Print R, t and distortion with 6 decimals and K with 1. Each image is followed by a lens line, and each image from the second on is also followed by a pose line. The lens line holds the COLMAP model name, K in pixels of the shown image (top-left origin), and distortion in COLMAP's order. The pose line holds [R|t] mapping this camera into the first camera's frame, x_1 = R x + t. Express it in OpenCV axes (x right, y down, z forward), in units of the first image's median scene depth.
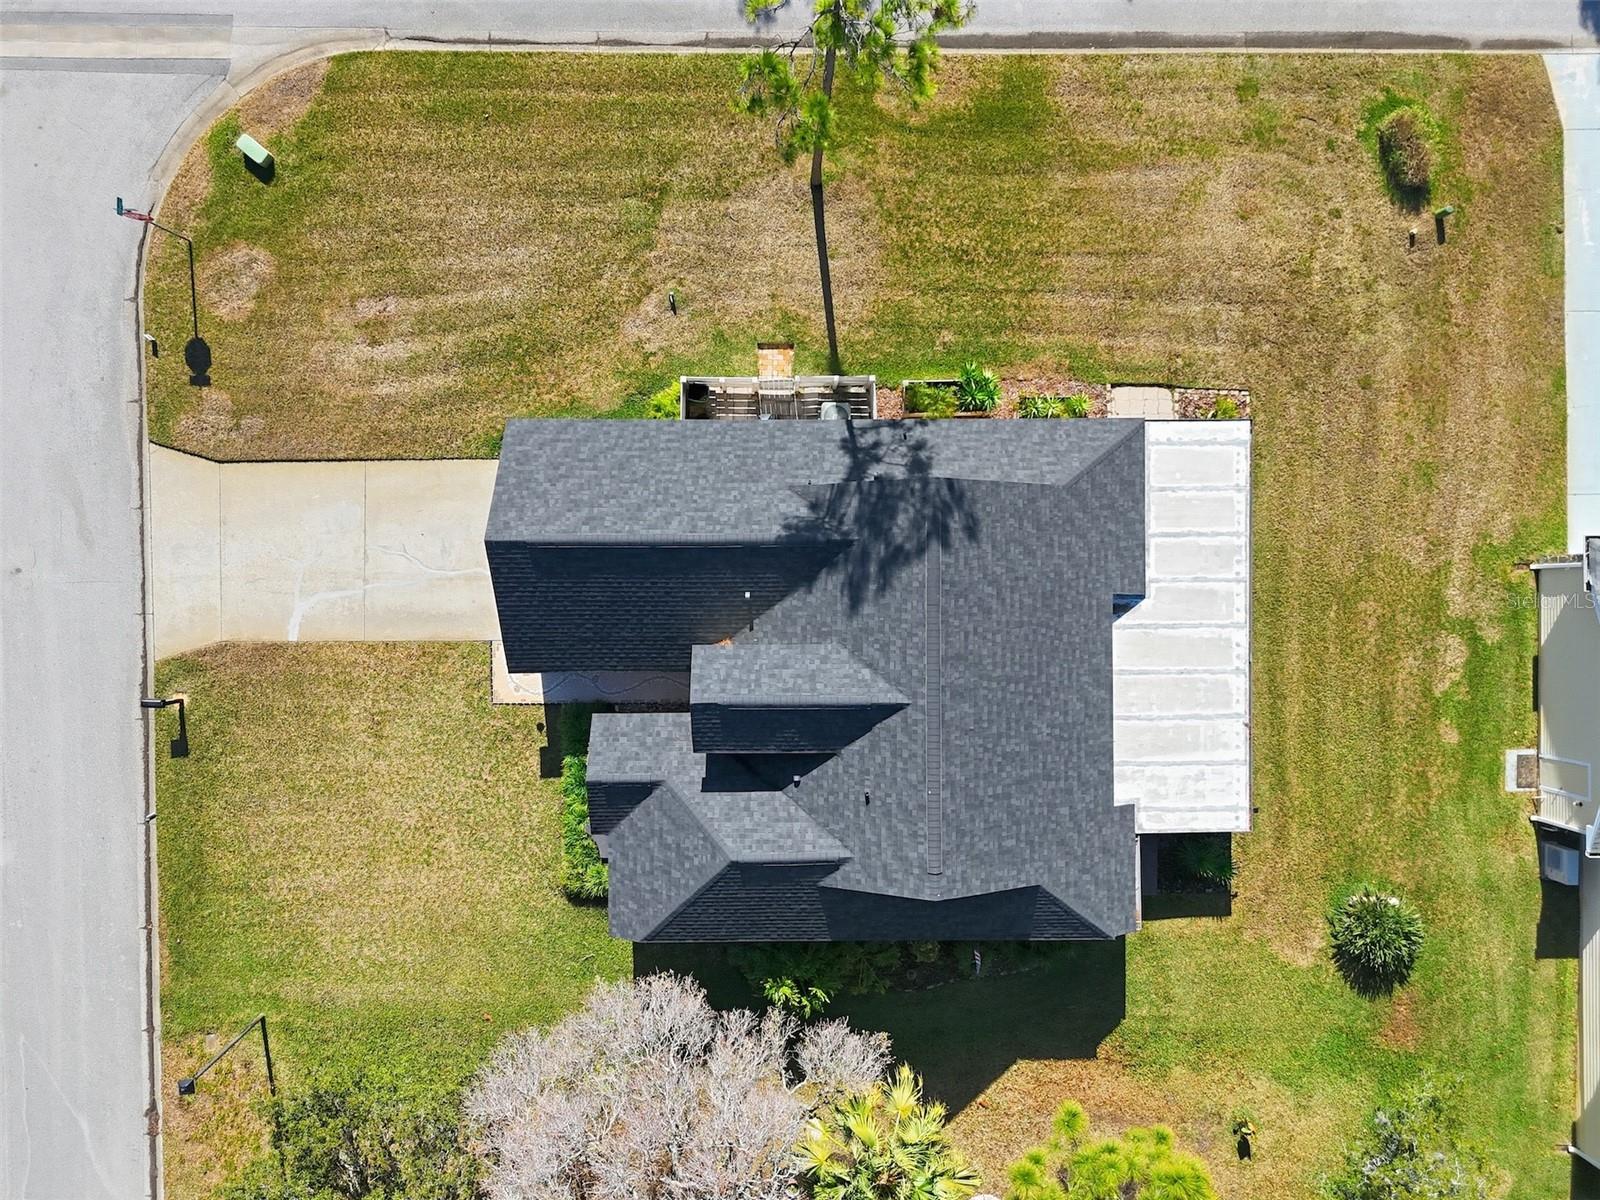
lens RADIAL K [[1181.3, 0, 796.9], [0, 1181.3, 601.7], [0, 0, 1]] dist [0.058829, -0.039668]
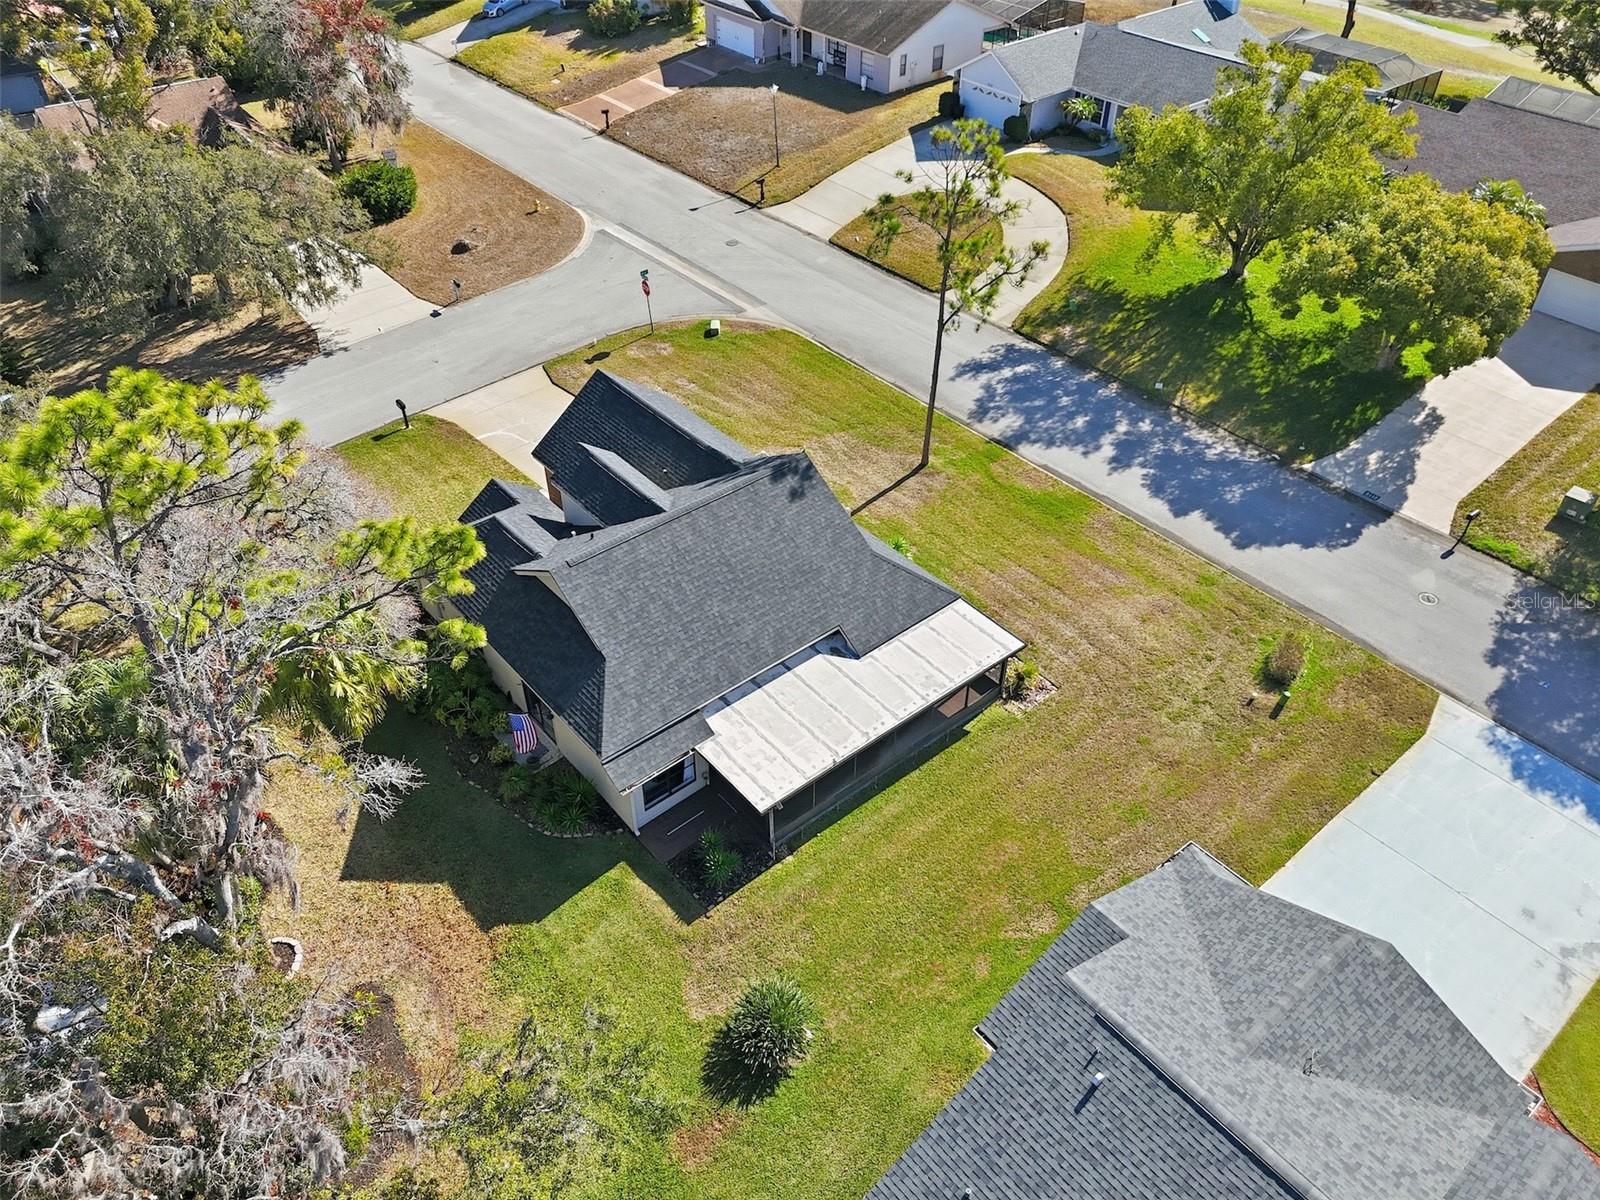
lens RADIAL K [[1181.3, 0, 796.9], [0, 1181.3, 601.7], [0, 0, 1]] dist [0.058829, -0.039668]
pose [[0.640793, 0.488171, -0.592515, 0.863139], [-0.767710, 0.409957, -0.492501, 0.562495], [0.002481, 0.770470, 0.637471, 0.185890]]
